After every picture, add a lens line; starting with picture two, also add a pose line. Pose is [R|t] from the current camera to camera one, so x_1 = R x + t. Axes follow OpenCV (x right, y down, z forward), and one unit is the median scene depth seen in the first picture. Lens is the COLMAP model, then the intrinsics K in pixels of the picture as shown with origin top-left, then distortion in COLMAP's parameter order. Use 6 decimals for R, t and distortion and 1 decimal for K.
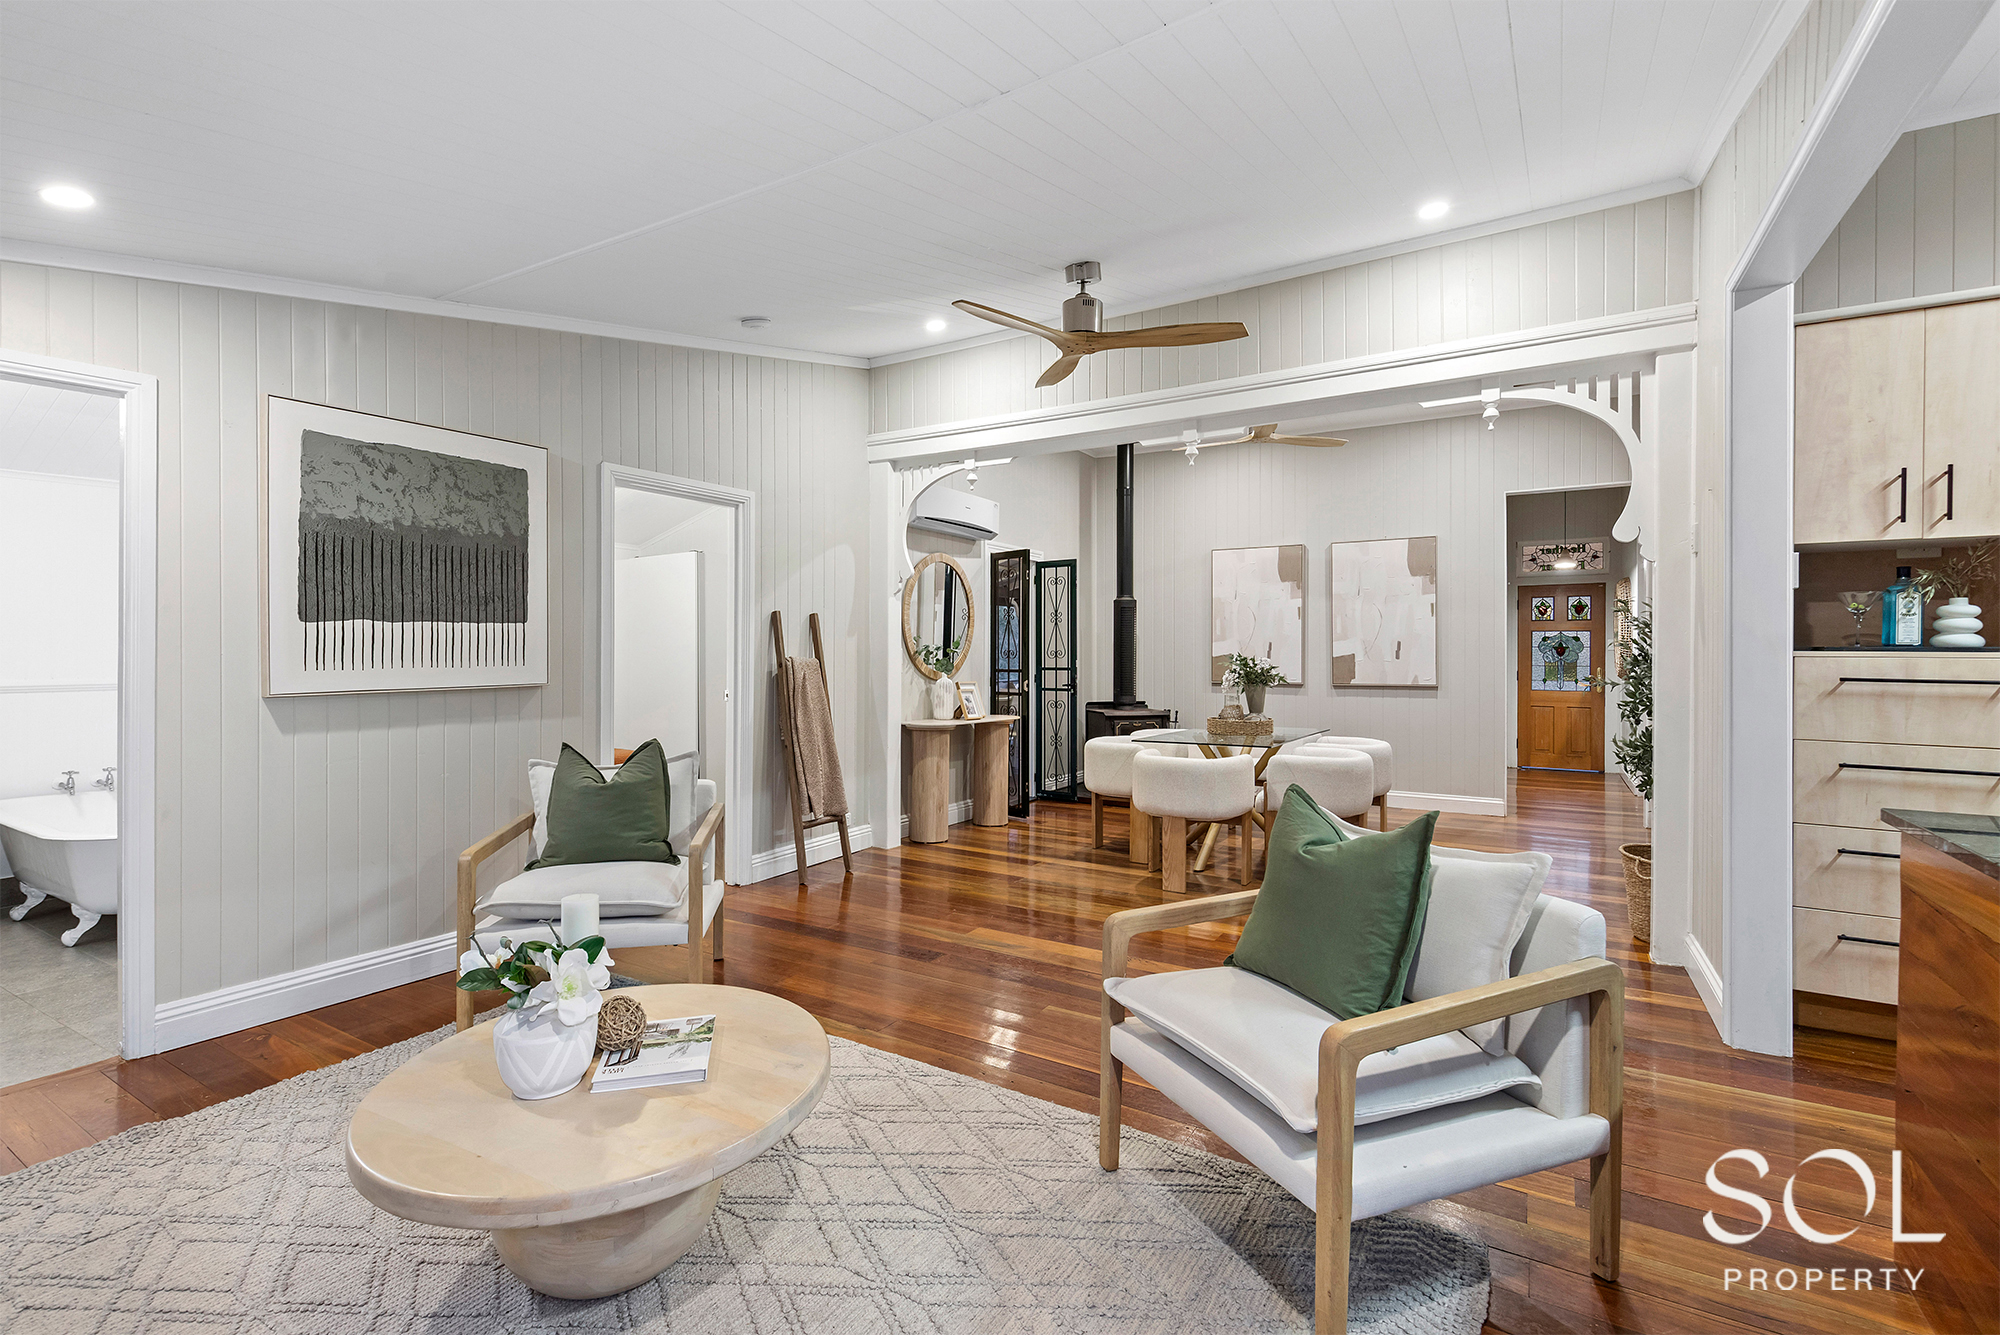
lens RADIAL K [[925.8, 0, 942.8], [0, 925.8, 646.4], [0, 0, 1]] dist [-0.001171, -0.000798]
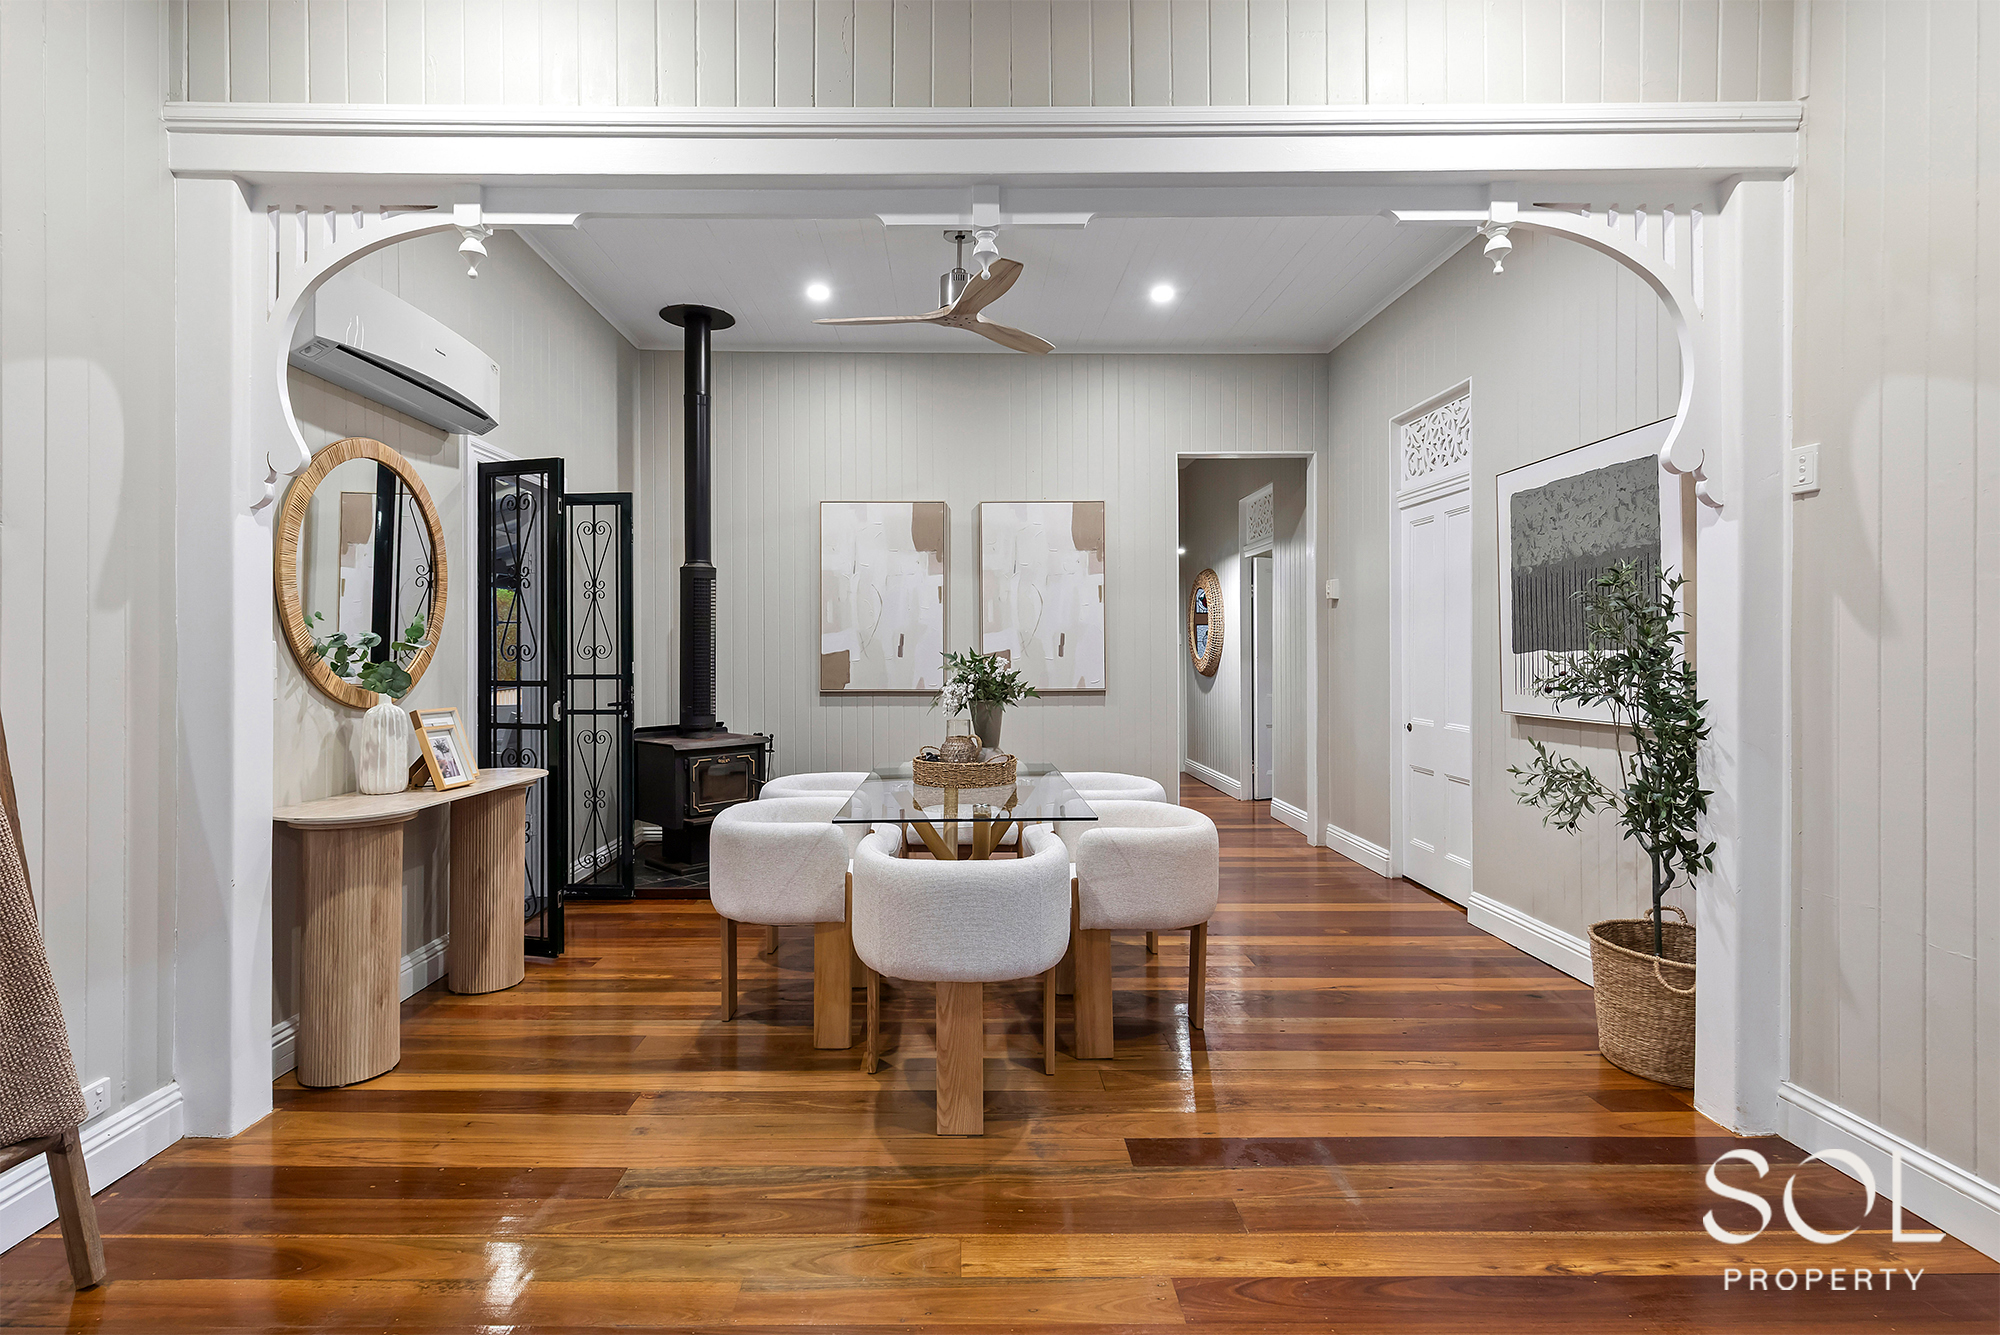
lens RADIAL K [[925.8, 0, 942.8], [0, 925.8, 646.4], [0, 0, 1]] dist [-0.001171, -0.000798]
pose [[0.833388, -0.001302, 0.552687, -0.021393], [-0.000936, 0.999992, 0.003768, 0.002722], [-0.552687, -0.003657, 0.833381, 0.441802]]
